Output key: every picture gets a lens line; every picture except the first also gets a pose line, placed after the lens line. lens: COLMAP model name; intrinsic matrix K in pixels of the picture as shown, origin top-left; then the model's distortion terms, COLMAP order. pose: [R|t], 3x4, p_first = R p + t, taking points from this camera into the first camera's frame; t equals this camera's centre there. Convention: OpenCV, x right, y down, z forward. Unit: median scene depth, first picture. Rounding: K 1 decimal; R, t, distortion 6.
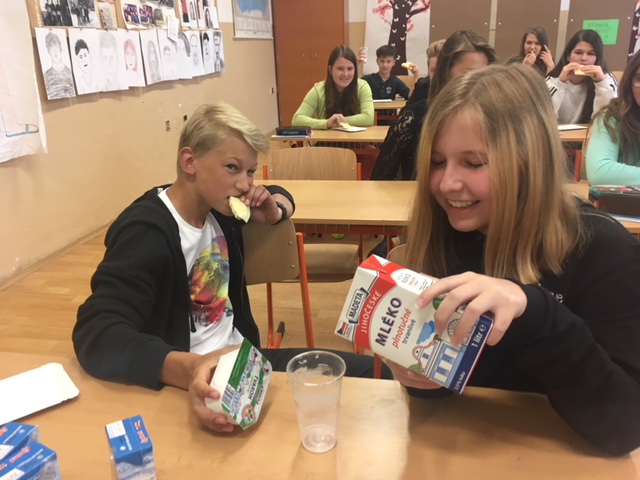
lens RADIAL K [[541.5, 0, 320.0], [0, 541.5, 240.0], [0, 0, 1]] dist [0.072014, -0.112045]
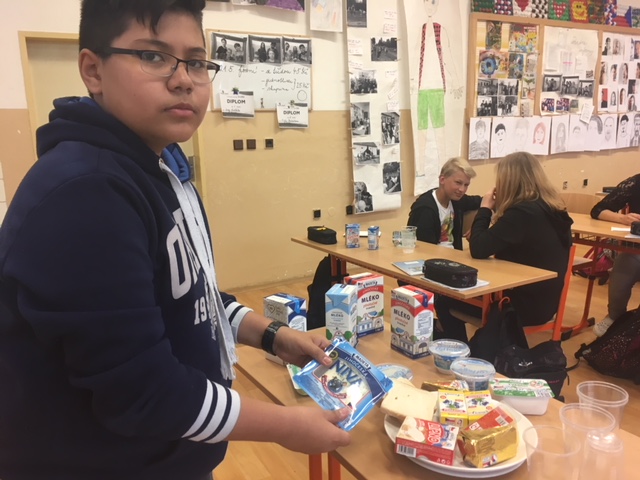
lens RADIAL K [[541.5, 0, 320.0], [0, 541.5, 240.0], [0, 0, 1]] dist [0.072014, -0.112045]
pose [[0.648714, 0.161108, -0.743784, 0.332146], [-0.250984, 0.967947, -0.009240, 0.074773], [0.718455, 0.192672, 0.668356, -0.262928]]
